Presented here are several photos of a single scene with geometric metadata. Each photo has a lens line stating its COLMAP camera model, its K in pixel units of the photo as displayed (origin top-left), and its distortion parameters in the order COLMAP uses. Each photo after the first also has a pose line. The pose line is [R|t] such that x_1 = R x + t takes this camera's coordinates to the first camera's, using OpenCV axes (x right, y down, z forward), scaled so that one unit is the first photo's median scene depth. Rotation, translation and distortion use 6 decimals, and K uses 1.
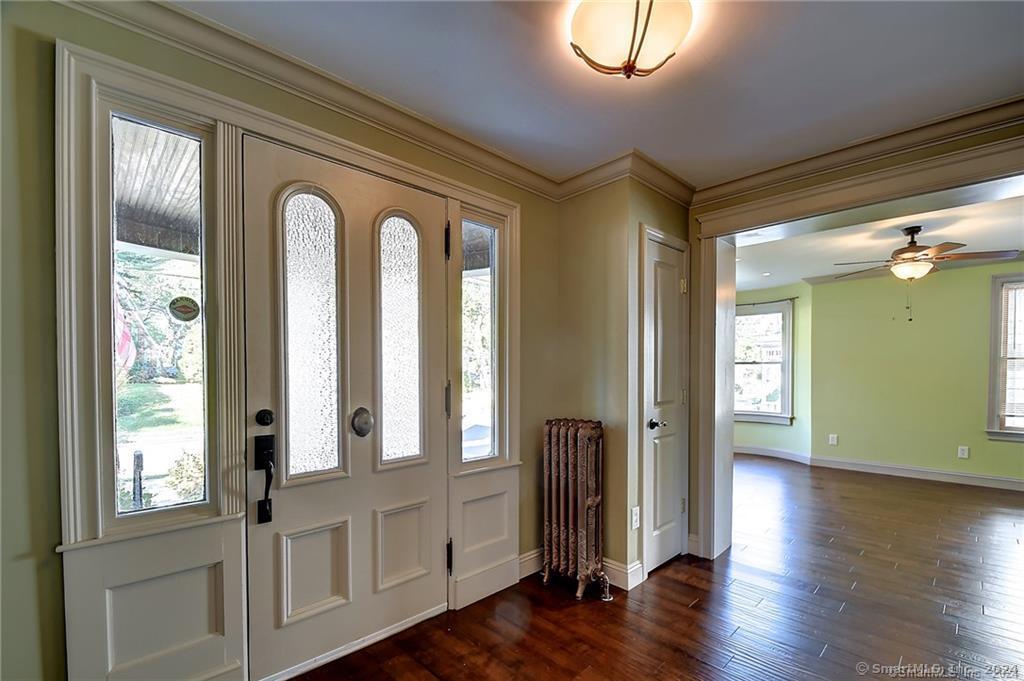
lens RADIAL K [[455.3, 0, 522.3], [0, 455.3, 379.8], [0, 0, 1]] dist [0.000412, -0.000172]
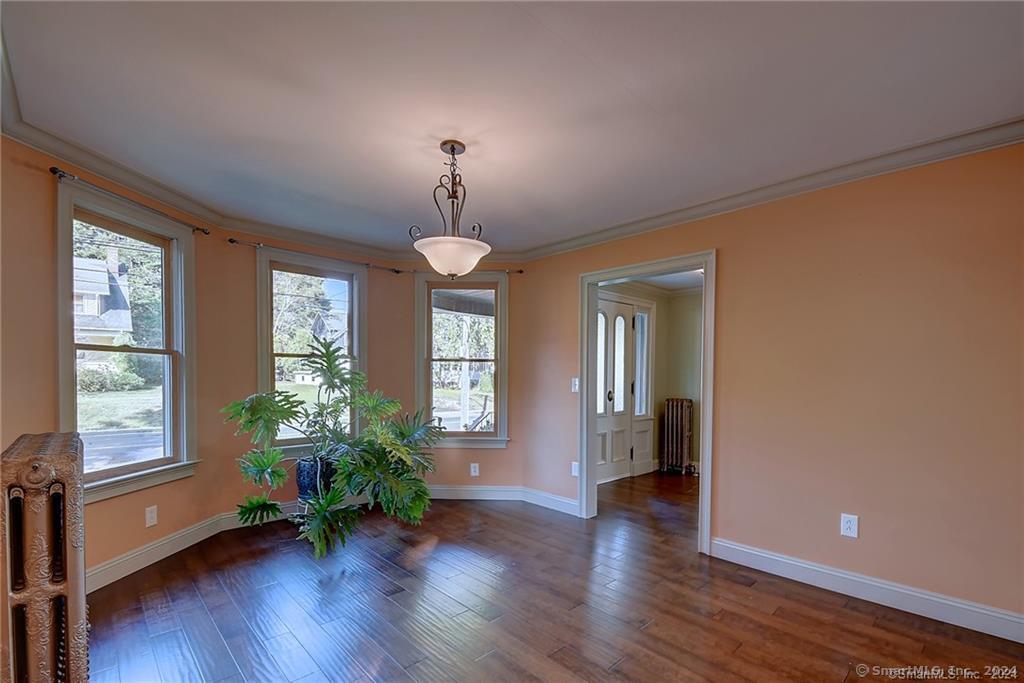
lens RADIAL K [[455.3, 0, 522.3], [0, 455.3, 380.8], [0, 0, 1]] dist [0.000412, -0.000172]
pose [[0.999942, 0.009789, -0.004570, -0.765994], [-0.009796, 0.999951, -0.001434, 0.012946], [0.004555, 0.001478, 0.999989, -1.471385]]
